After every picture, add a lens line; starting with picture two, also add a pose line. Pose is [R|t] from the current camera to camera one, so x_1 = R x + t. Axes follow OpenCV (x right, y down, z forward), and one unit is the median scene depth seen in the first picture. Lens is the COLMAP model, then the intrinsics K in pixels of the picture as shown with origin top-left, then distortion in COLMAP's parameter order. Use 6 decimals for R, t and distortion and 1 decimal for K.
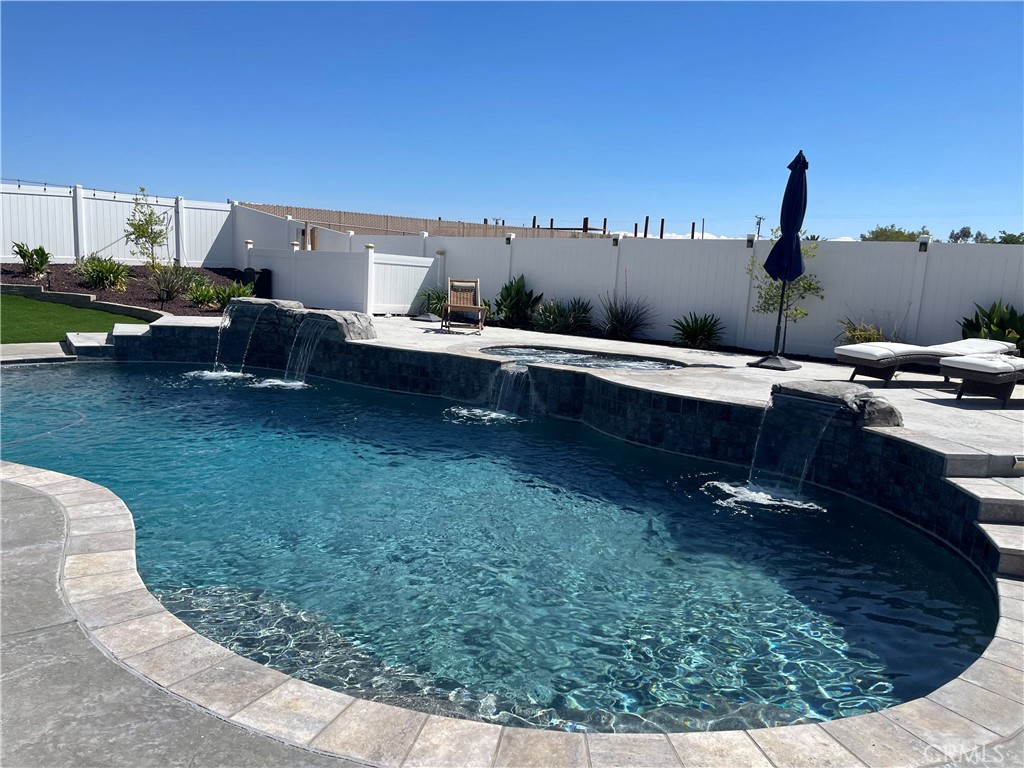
lens RADIAL K [[770.0, 0, 508.6], [0, 770.0, 384.5], [0, 0, 1]] dist [0.070086, -0.083420]
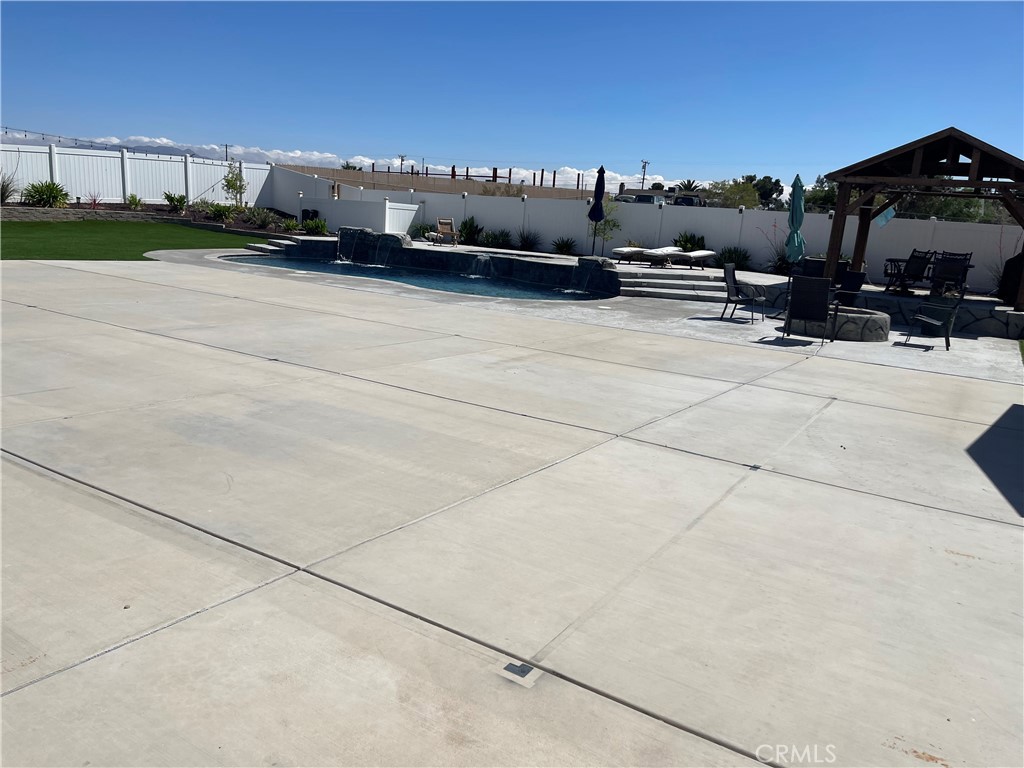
lens RADIAL K [[770.0, 0, 508.8], [0, 770.0, 388.1], [0, 0, 1]] dist [0.070086, -0.083420]
pose [[0.991705, -0.016153, 0.127513, -0.178806], [0.005429, 0.996451, 0.084002, 0.143810], [-0.128418, -0.082613, 0.988273, -1.113966]]
